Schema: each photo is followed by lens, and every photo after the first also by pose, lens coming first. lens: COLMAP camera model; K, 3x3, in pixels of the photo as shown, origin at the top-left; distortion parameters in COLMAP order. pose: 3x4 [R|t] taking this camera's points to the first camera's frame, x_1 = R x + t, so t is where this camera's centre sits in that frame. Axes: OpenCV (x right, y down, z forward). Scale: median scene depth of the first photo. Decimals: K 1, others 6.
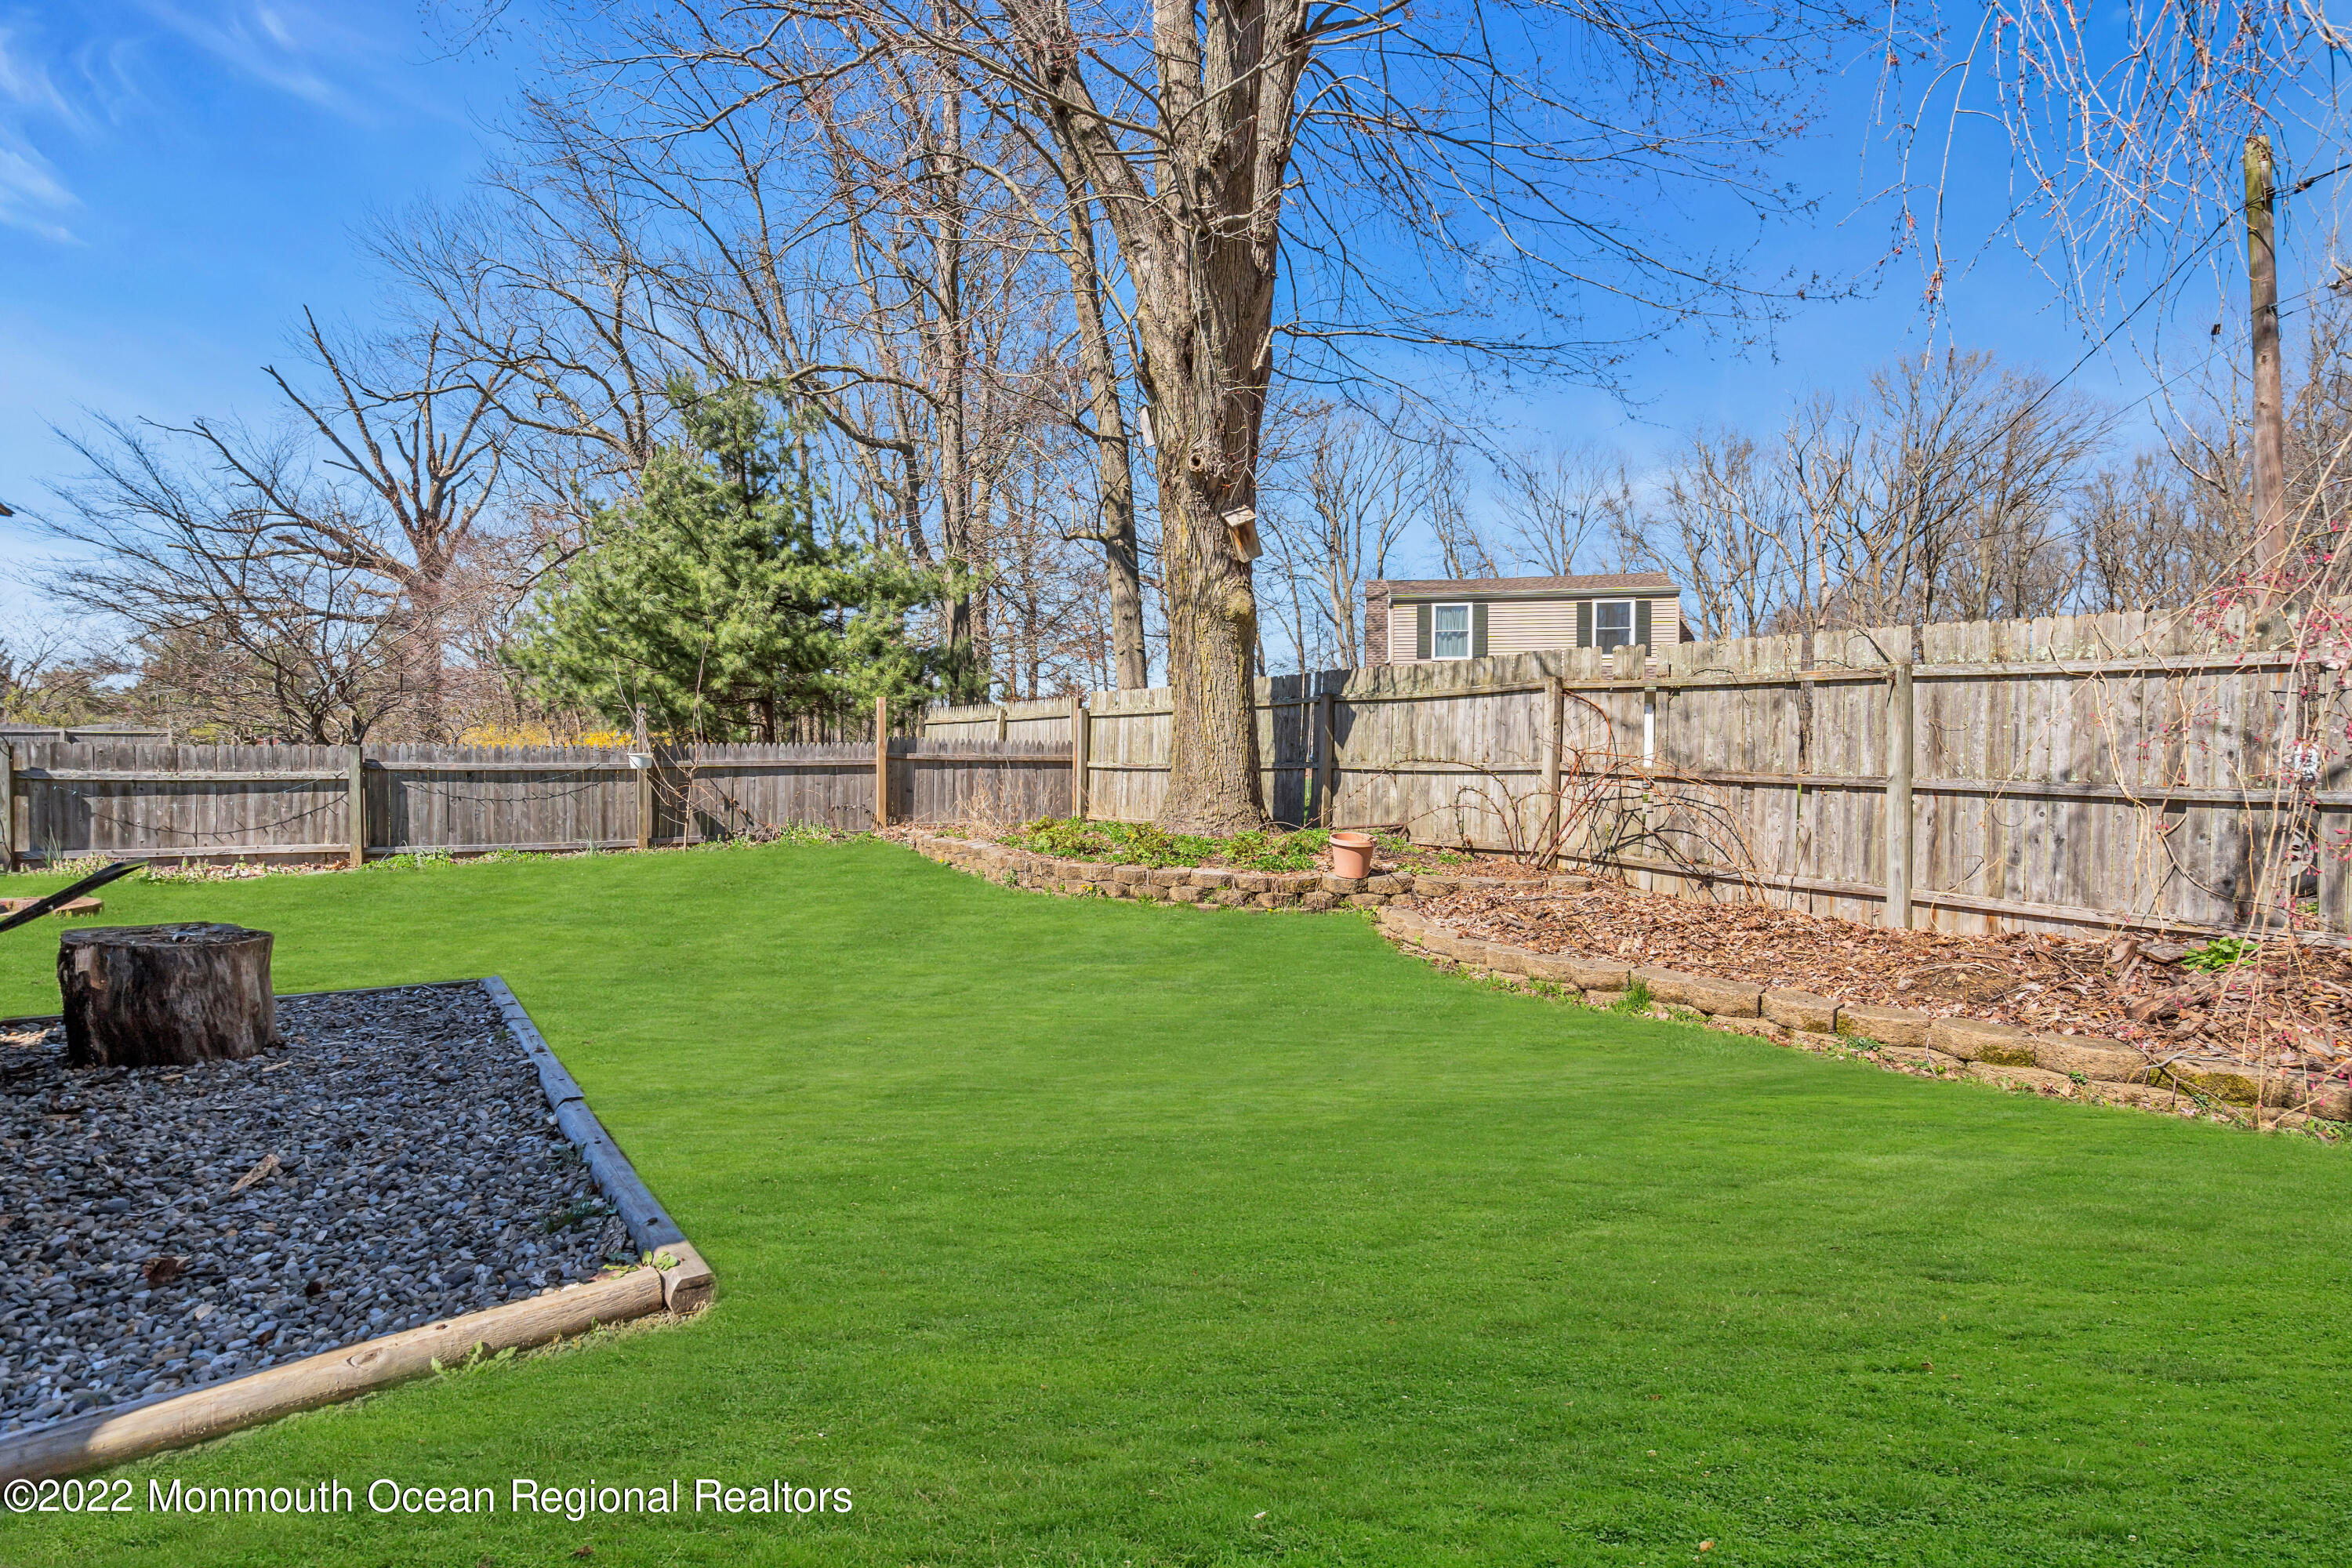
lens RADIAL K [[1085.1, 0, 1176.0], [0, 1085.1, 784.0], [0, 0, 1]] dist [-0.001784, 0.000218]
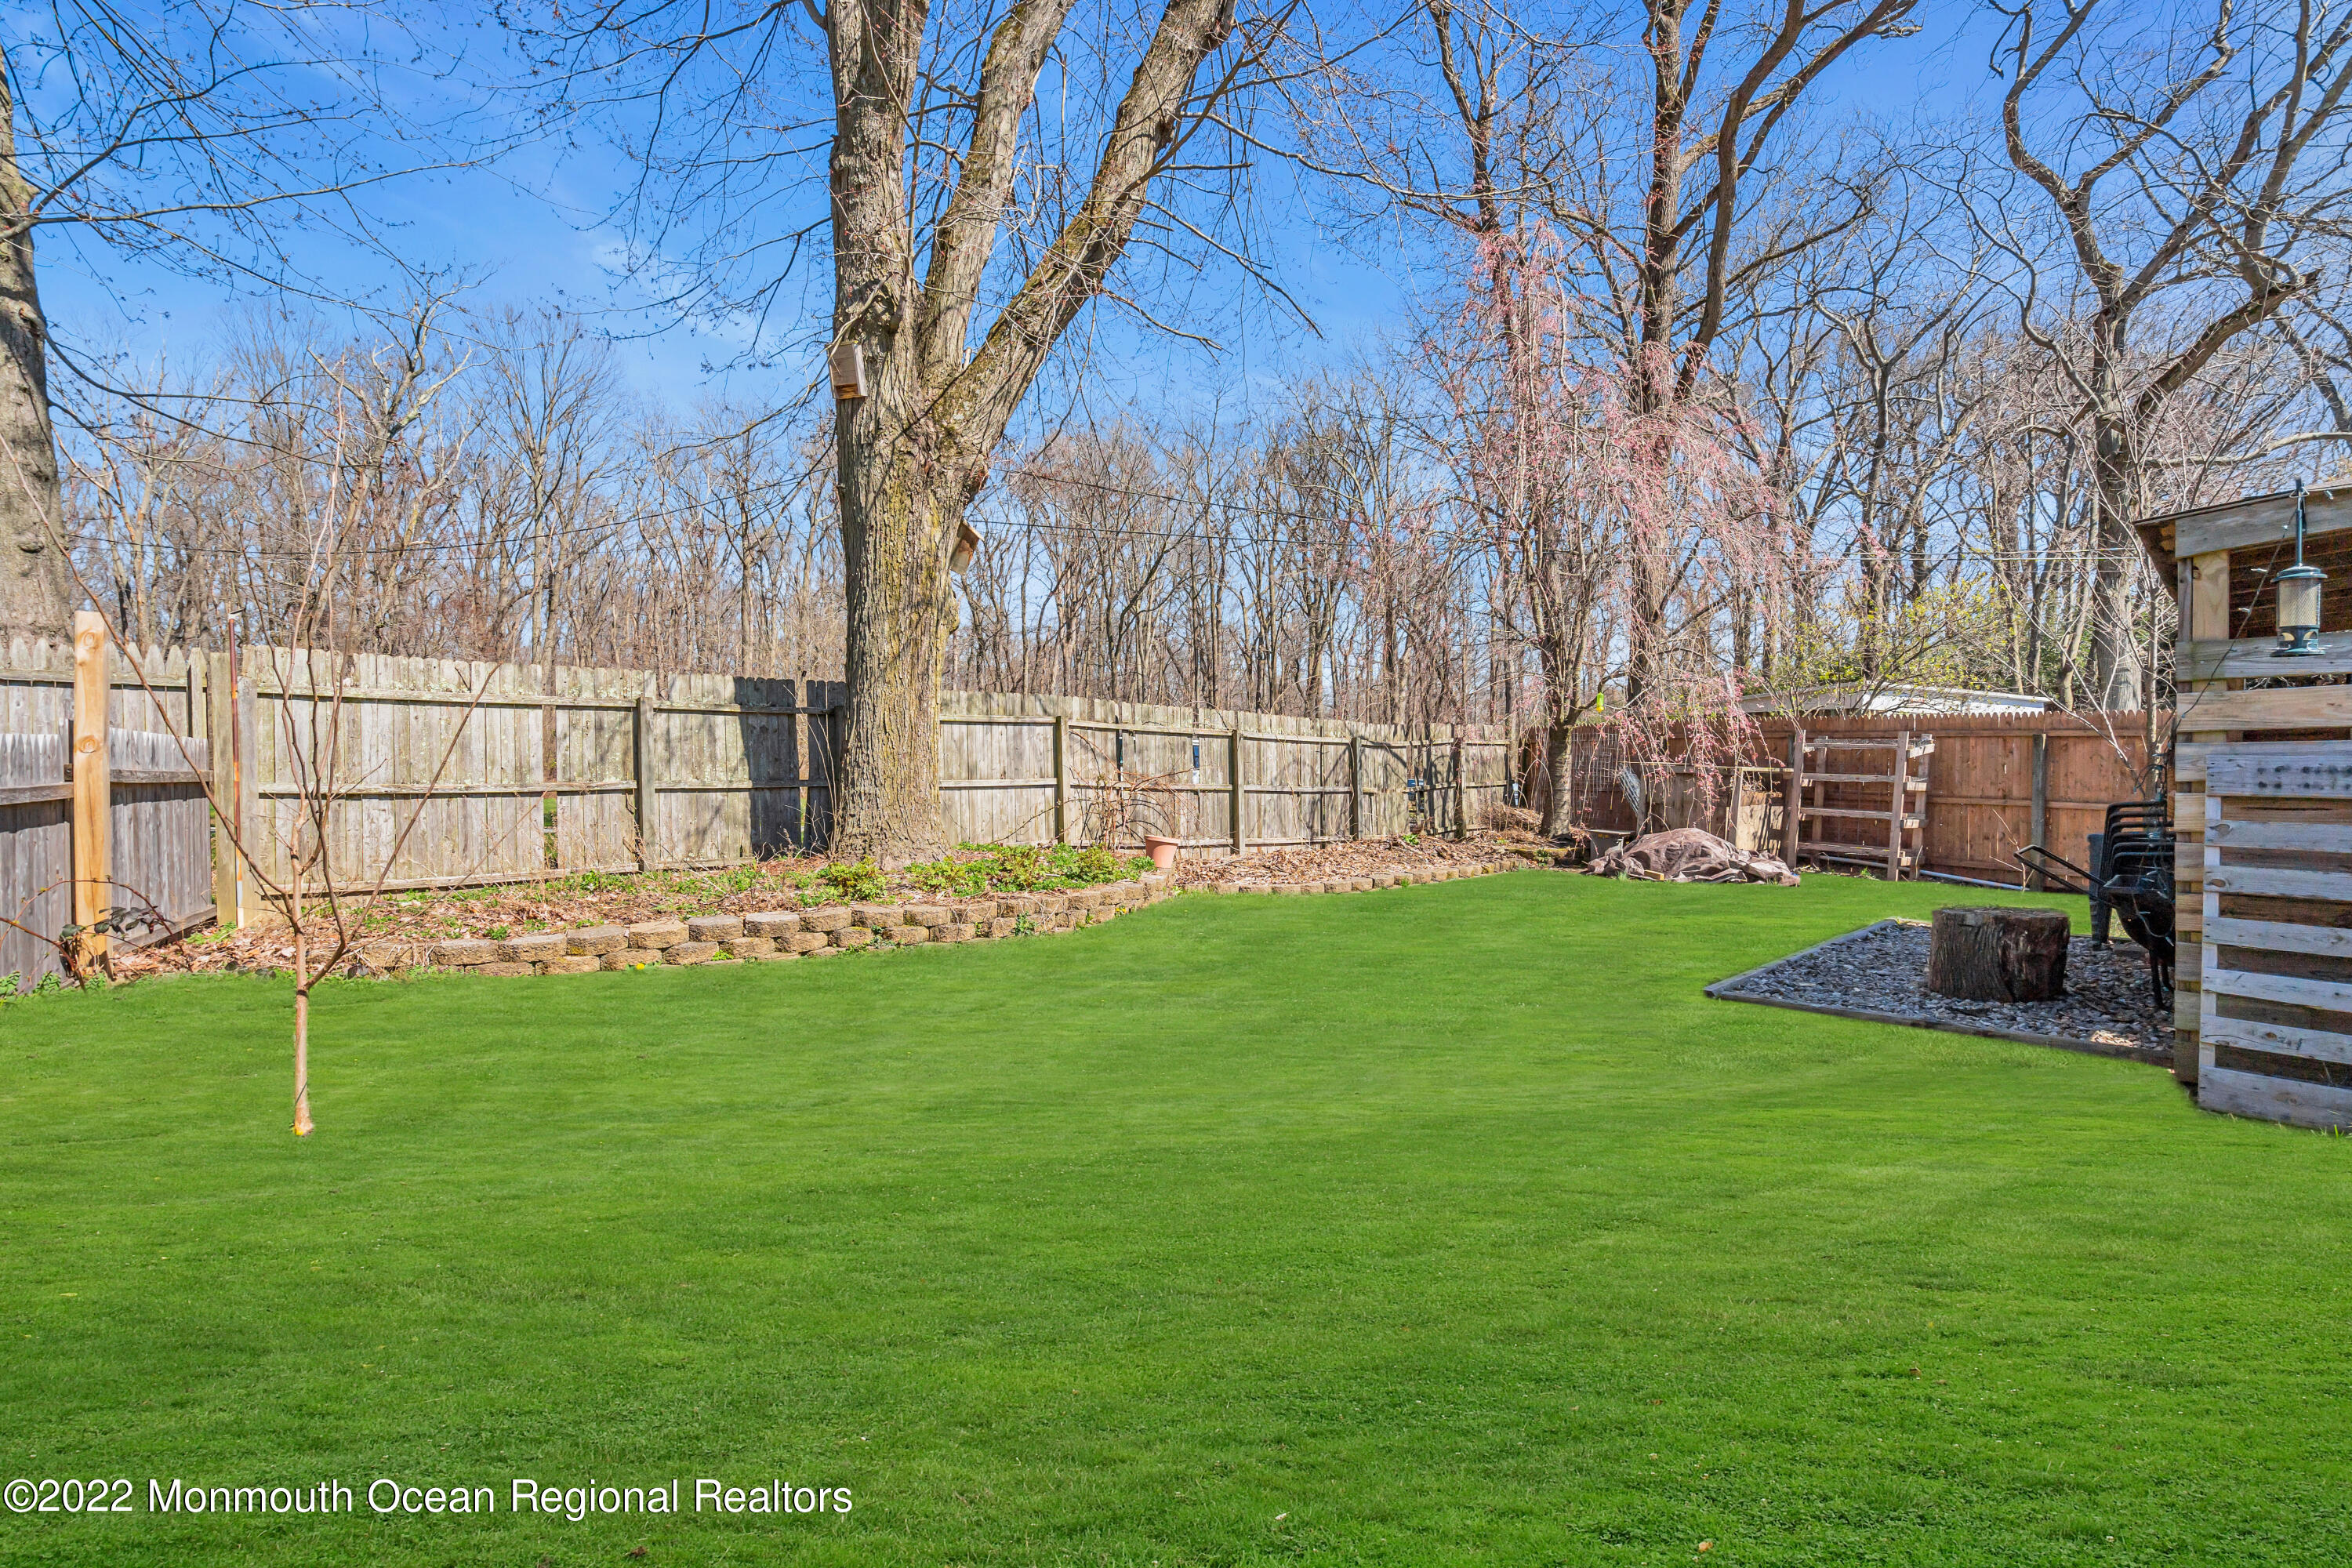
lens RADIAL K [[1064.2, 0, 1172.2], [0, 1064.2, 777.8], [0, 0, 1]] dist [-0.002325, 0.000824]
pose [[-0.105241, -0.006775, 0.994424, -0.745983], [0.018114, 0.999798, 0.008729, -0.023454], [-0.994282, 0.018932, -0.105097, 0.759428]]
